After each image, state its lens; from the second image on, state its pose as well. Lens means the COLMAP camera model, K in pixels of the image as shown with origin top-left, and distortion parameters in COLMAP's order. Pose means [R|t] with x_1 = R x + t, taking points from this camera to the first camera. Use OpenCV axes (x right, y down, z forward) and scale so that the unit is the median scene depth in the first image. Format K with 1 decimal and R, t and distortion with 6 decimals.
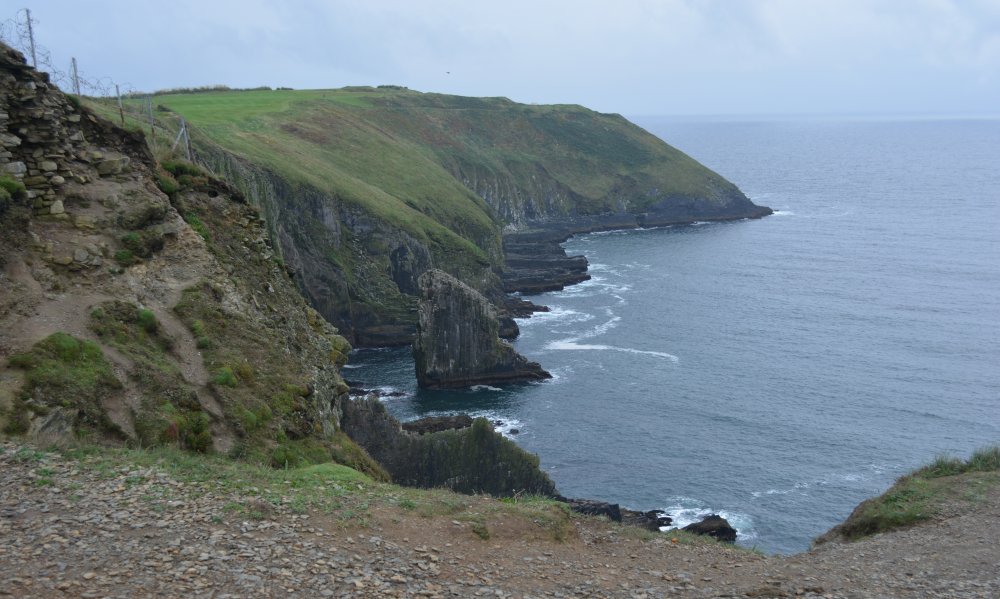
lens RADIAL K [[970.8, 0, 493.1], [0, 970.8, 304.7], [0, 0, 1]] dist [-0.014217, 0.000000]
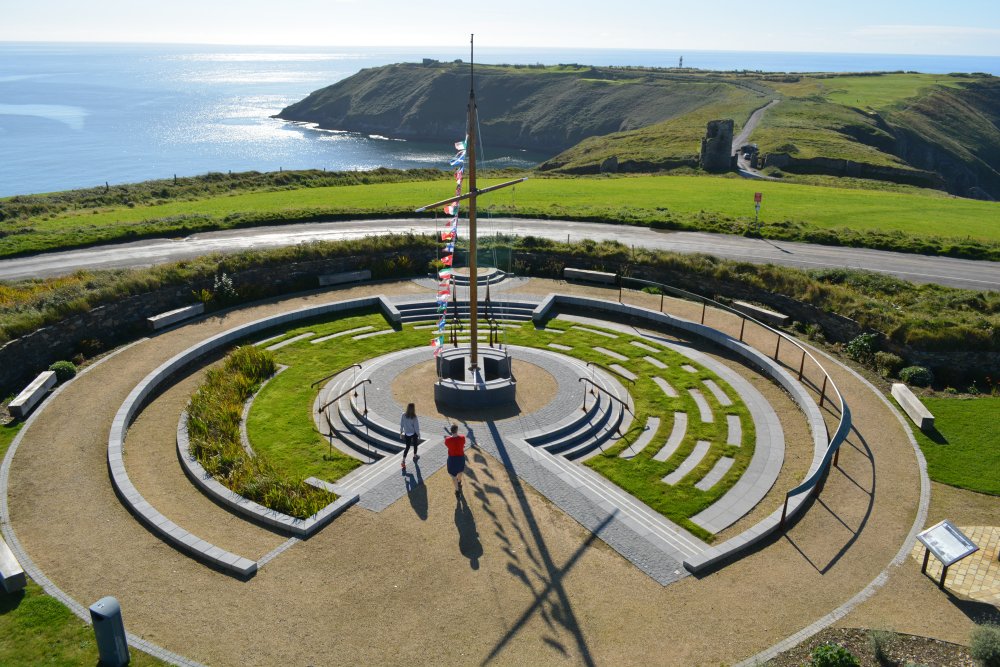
lens RADIAL K [[799.3, 0, 500.4], [0, 799.3, 329.2], [0, 0, 1]] dist [-0.017826, 0.011014]
pose [[0.810726, 0.224824, -0.540534, 0.091097], [-0.126140, 0.968716, 0.213726, 0.022317], [0.571674, -0.105090, 0.813722, -0.922971]]
